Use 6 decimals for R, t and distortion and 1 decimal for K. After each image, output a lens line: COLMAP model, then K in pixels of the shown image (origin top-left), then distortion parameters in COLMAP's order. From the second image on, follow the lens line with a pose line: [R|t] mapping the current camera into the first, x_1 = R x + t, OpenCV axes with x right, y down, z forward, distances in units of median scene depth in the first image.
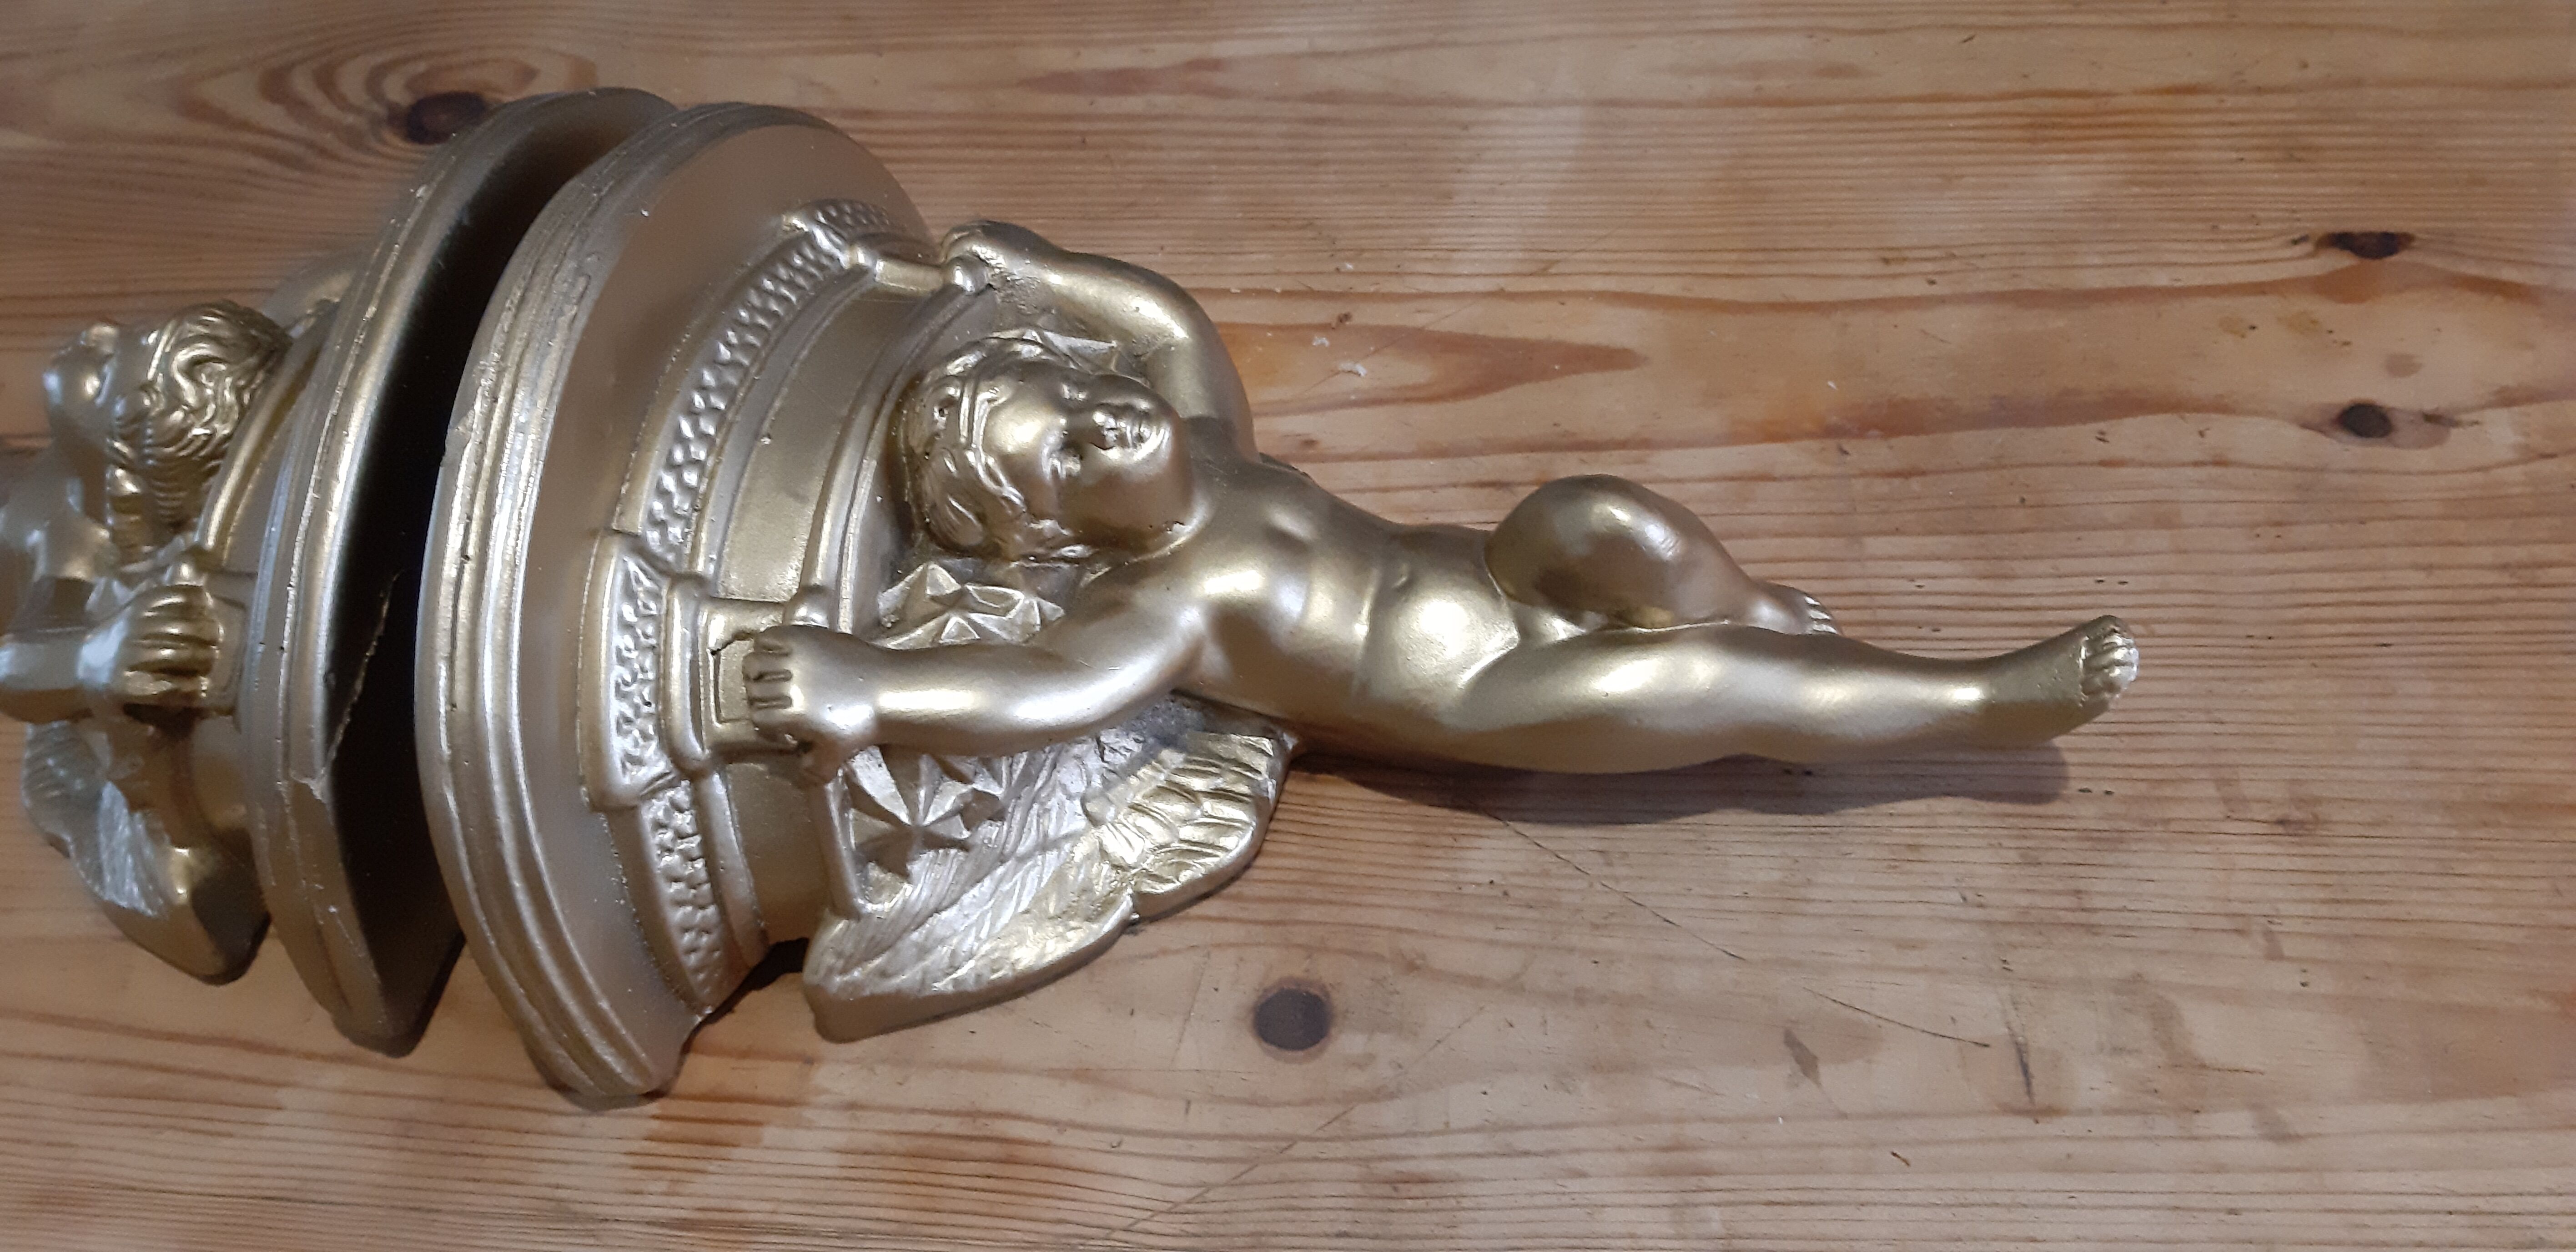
lens RADIAL K [[1997.9, 0, 1292.6], [0, 1997.9, 621.5], [0, 0, 1]] dist [0.077068, -0.159793]
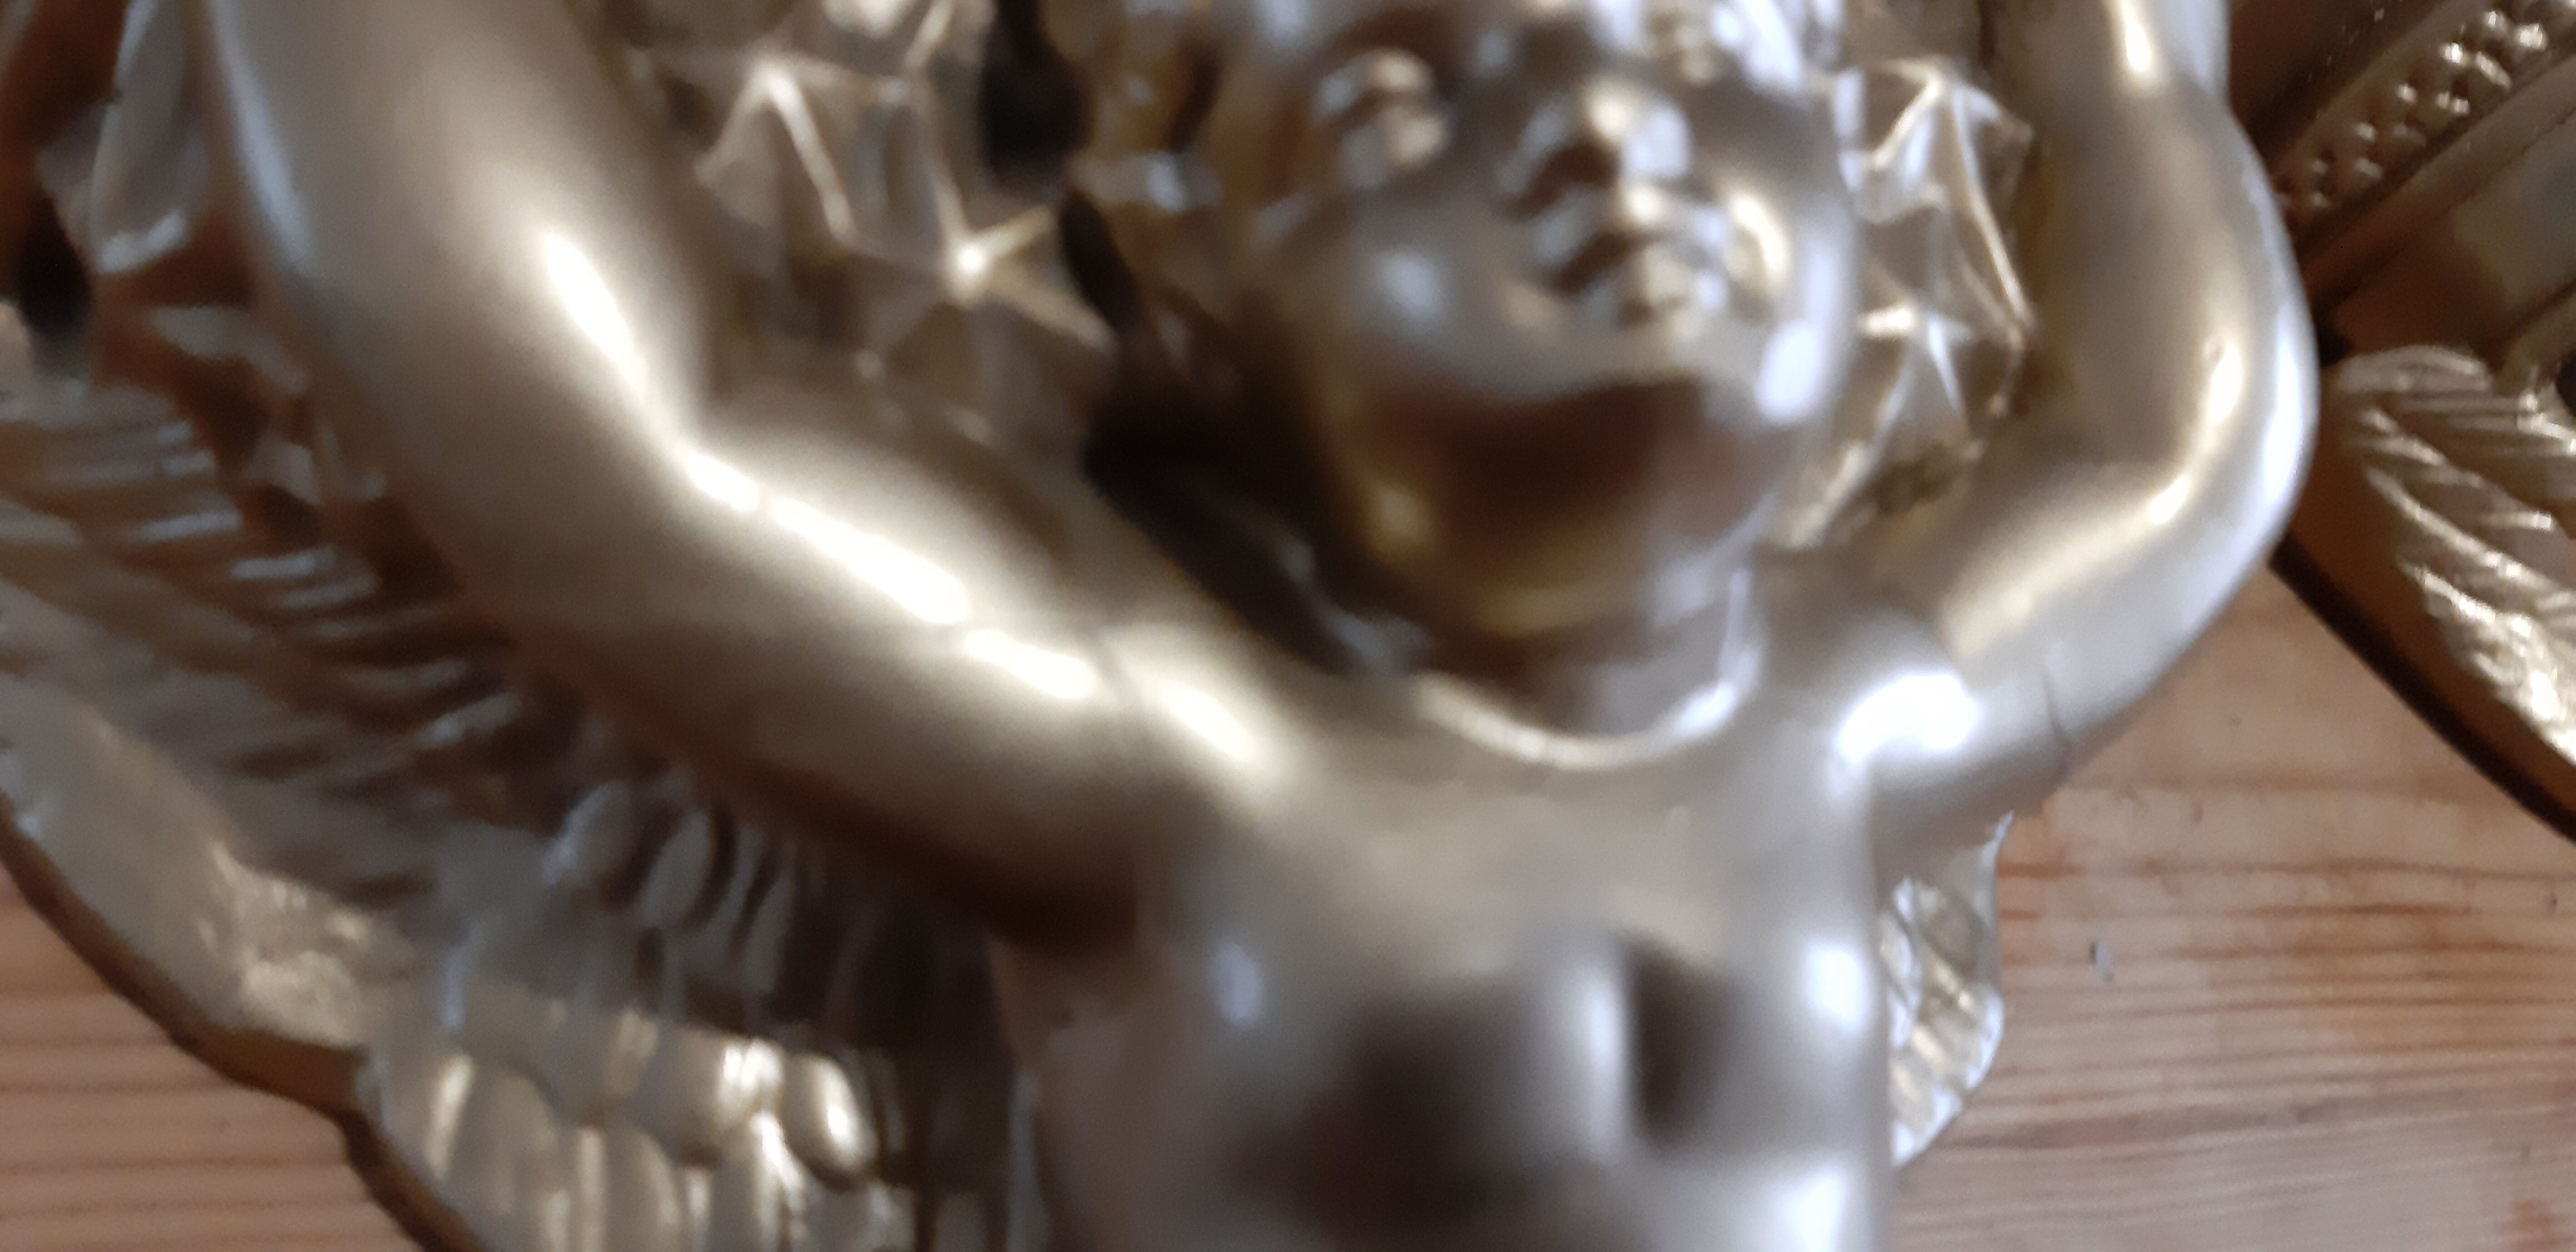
lens RADIAL K [[1997.9, 0, 1211.3], [0, 1997.9, 640.1], [0, 0, 1]] dist [0.077068, -0.159793]
pose [[0.888592, -0.014628, 0.458465, -0.478747], [-0.048431, 0.990913, 0.125485, 0.095273], [-0.456135, -0.133709, 0.879809, 0.483058]]
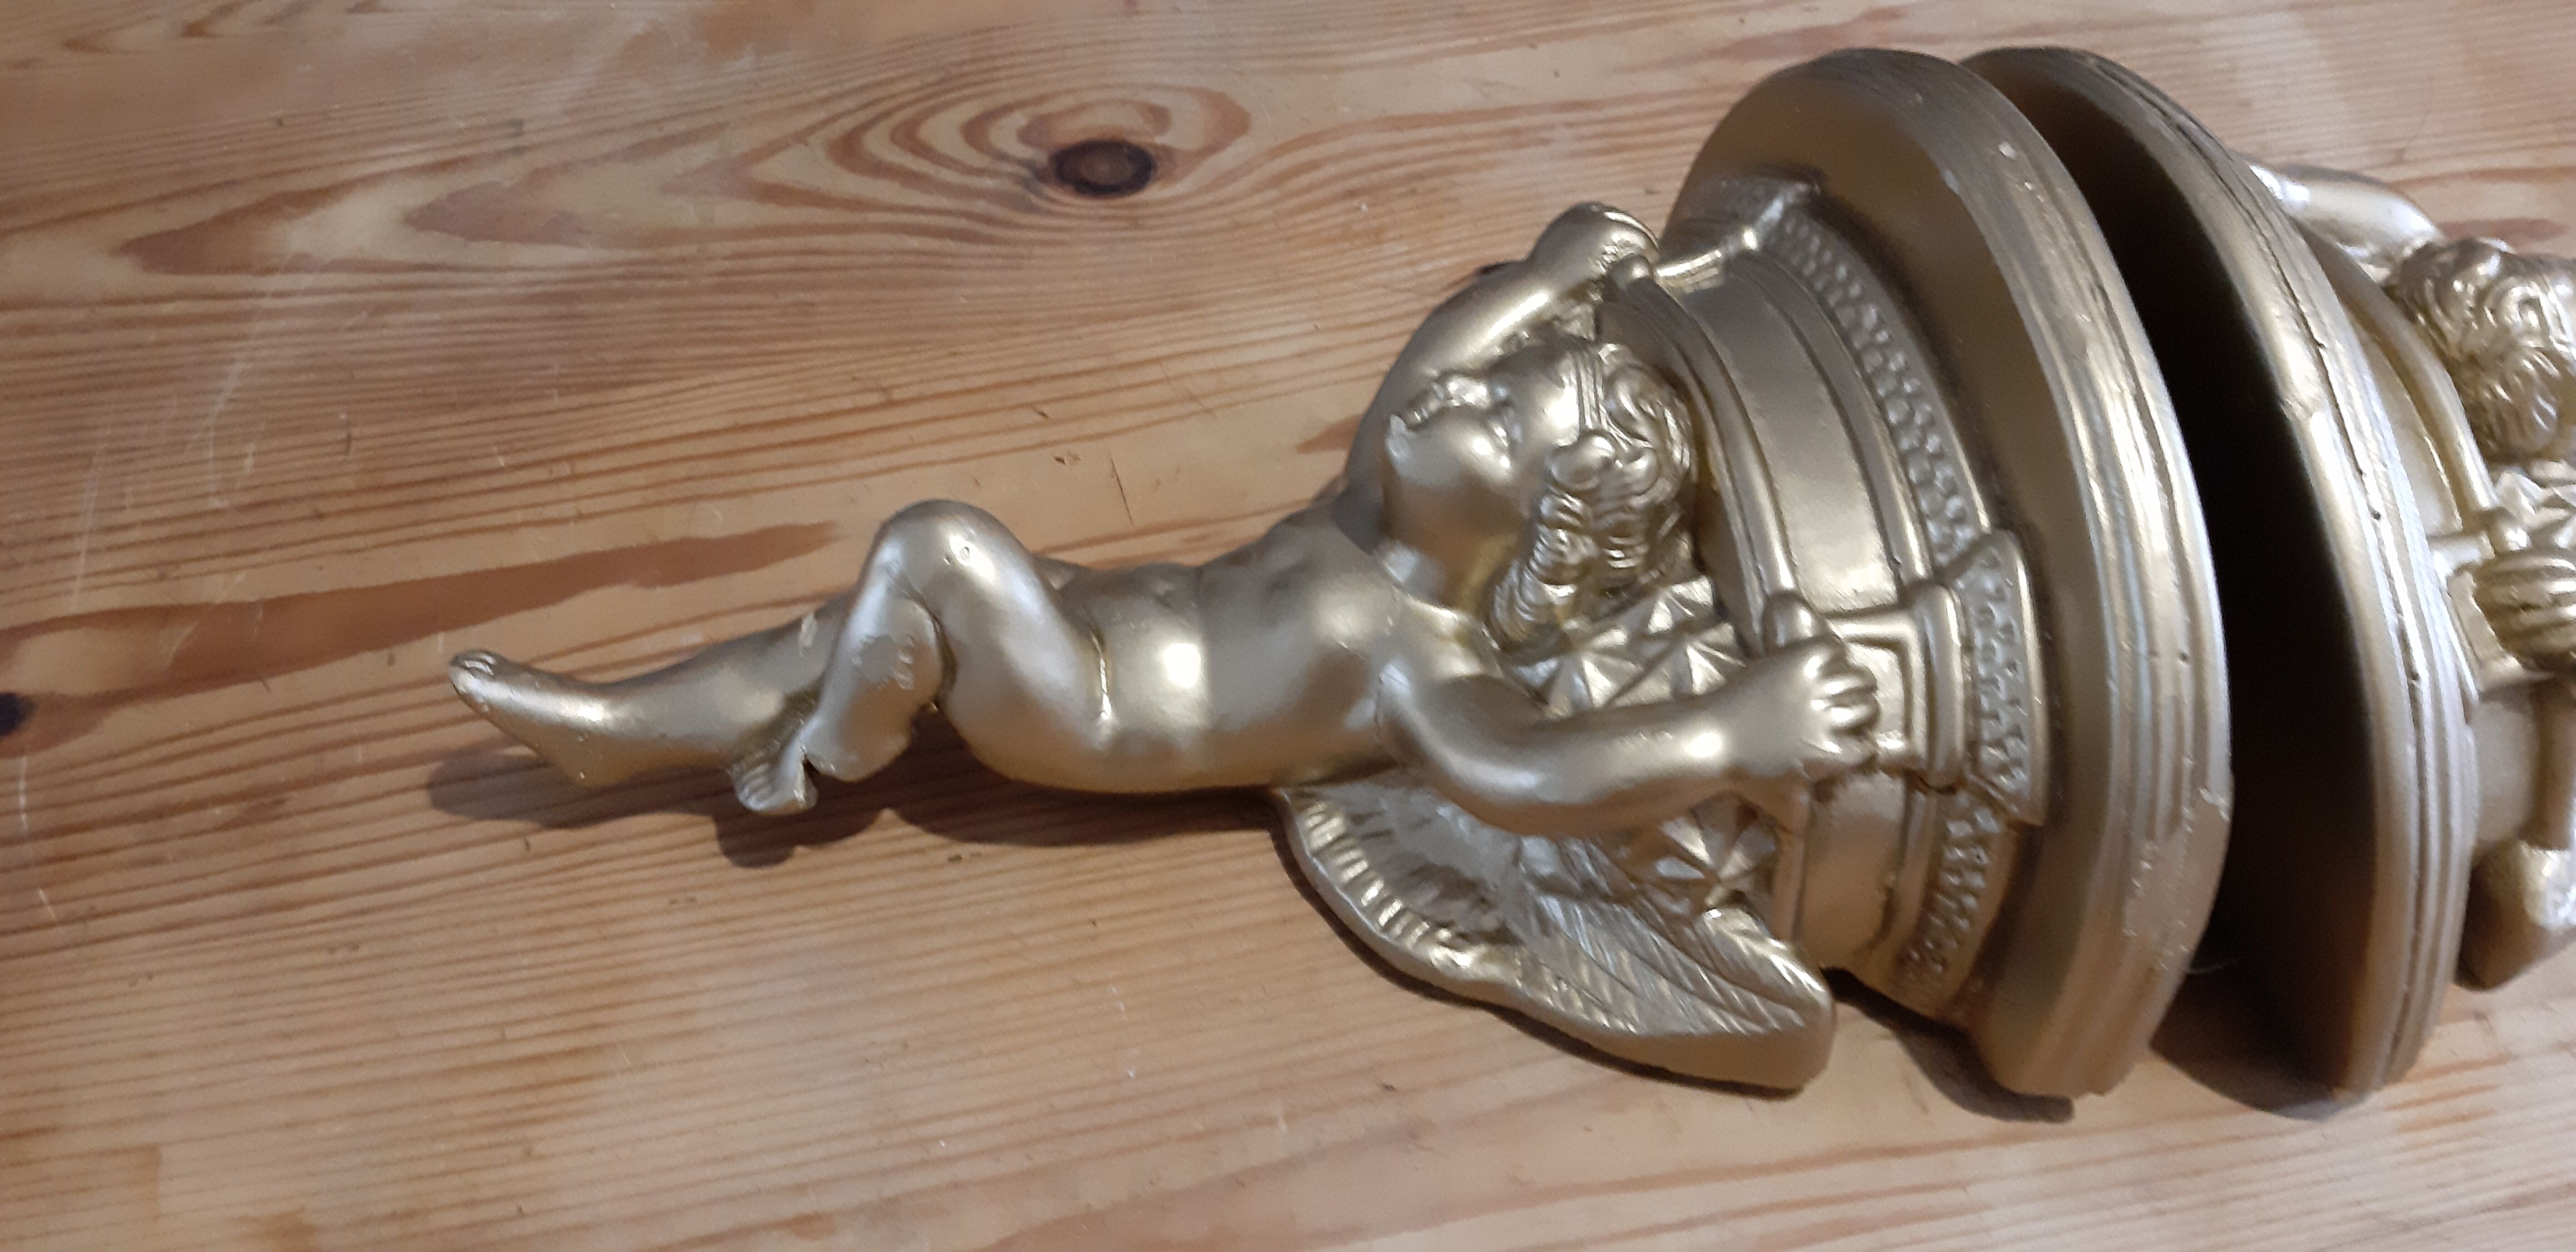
lens RADIAL K [[1997.9, 0, 1275.4], [0, 1997.9, 626.4], [0, 0, 1]] dist [0.077068, -0.159793]
pose [[0.953174, -0.174961, 0.246674, -0.722079], [0.179553, 0.983740, 0.003936, -0.049215], [-0.243352, 0.040540, 0.969090, 0.159477]]
